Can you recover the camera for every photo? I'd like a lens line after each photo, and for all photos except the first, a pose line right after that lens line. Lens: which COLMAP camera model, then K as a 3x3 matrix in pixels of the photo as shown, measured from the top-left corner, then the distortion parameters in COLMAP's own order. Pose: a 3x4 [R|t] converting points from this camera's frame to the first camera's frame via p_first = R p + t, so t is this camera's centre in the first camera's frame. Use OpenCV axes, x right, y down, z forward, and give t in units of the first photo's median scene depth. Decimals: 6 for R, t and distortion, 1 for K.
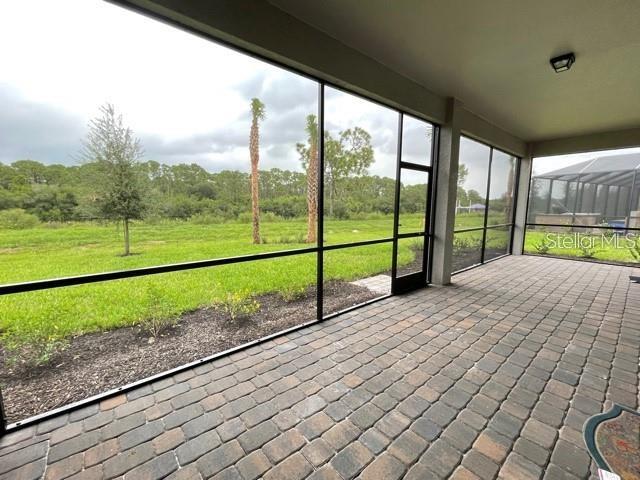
lens RADIAL K [[275.8, 0, 316.8], [0, 275.8, 240.4], [0, 0, 1]] dist [-0.000062, 0.000158]
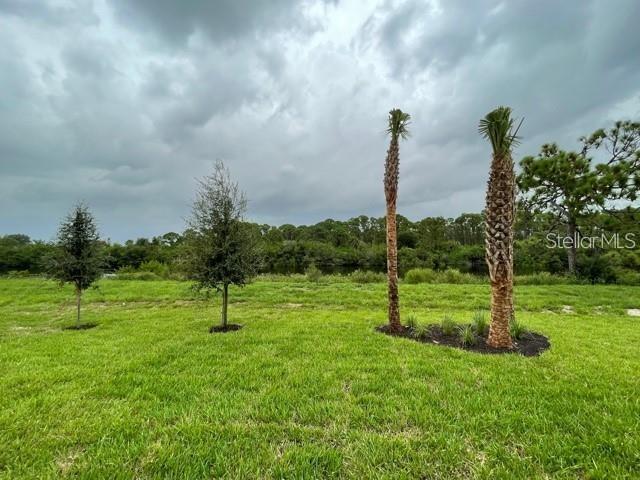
lens RADIAL K [[275.8, 0, 318.1], [0, 275.8, 238.9], [0, 0, 1]] dist [-0.000062, 0.000158]
pose [[0.758806, -0.046212, -0.649675, 0.011009], [-0.068145, 0.986372, -0.149754, -0.015216], [0.647742, 0.157907, 0.745316, 0.075098]]
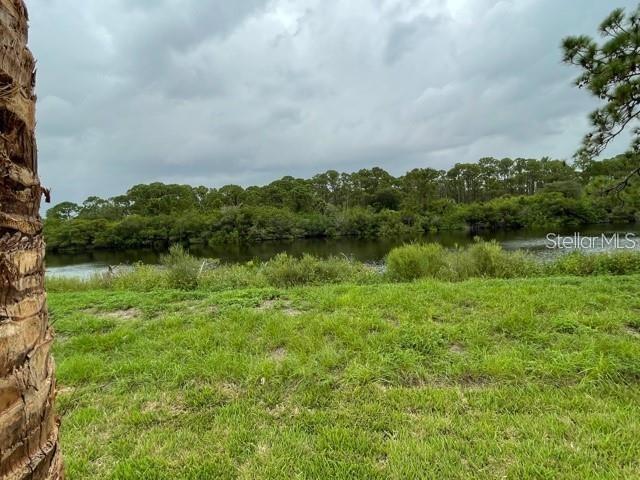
lens RADIAL K [[343.7, 0, 320.3], [0, 343.7, 239.4], [0, 0, 1]] dist [0.023304, -0.000417]
pose [[0.827598, -0.017978, -0.561034, -0.033411], [-0.013325, 0.998576, -0.051655, -0.026189], [0.561164, 0.050225, 0.826180, 0.181048]]
